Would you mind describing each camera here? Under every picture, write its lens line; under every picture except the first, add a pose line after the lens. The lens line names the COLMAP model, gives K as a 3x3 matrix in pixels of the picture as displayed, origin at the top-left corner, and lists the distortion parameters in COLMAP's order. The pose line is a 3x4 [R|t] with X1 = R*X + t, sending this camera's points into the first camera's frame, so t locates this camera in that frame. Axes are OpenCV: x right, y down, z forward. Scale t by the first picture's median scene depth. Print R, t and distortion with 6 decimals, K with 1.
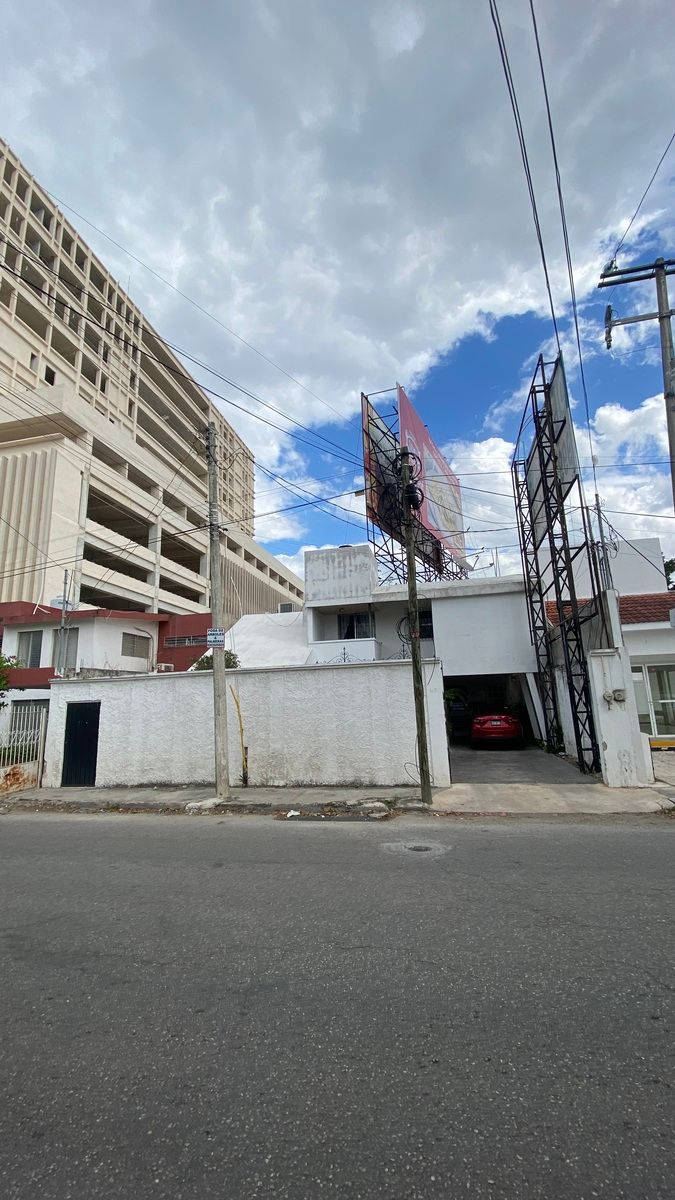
lens RADIAL K [[486.5, 0, 333.7], [0, 486.5, 599.7], [0, 0, 1]] dist [0.017326, -0.019013]
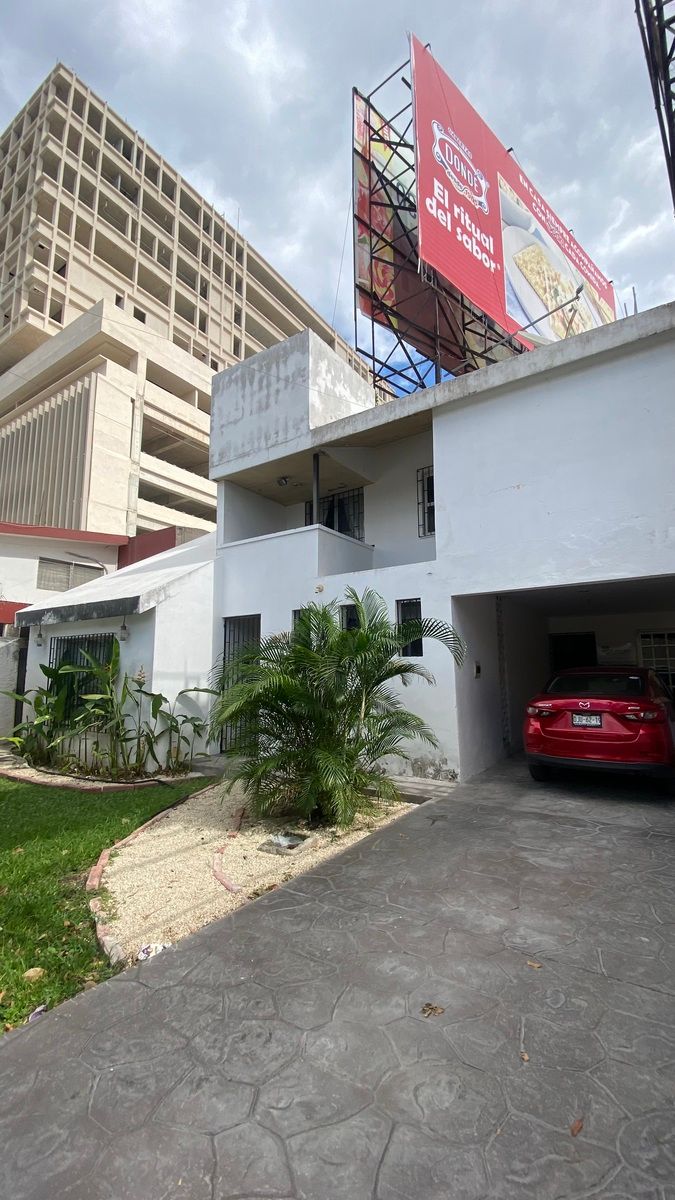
lens RADIAL K [[481.0, 0, 338.6], [0, 481.0, 603.6], [0, 0, 1]] dist [0.013071, -0.017943]
pose [[0.934055, -0.024174, -0.356311, 0.104735], [0.053537, 0.995910, 0.072778, 0.048687], [0.353094, -0.087054, 0.931529, 0.224647]]
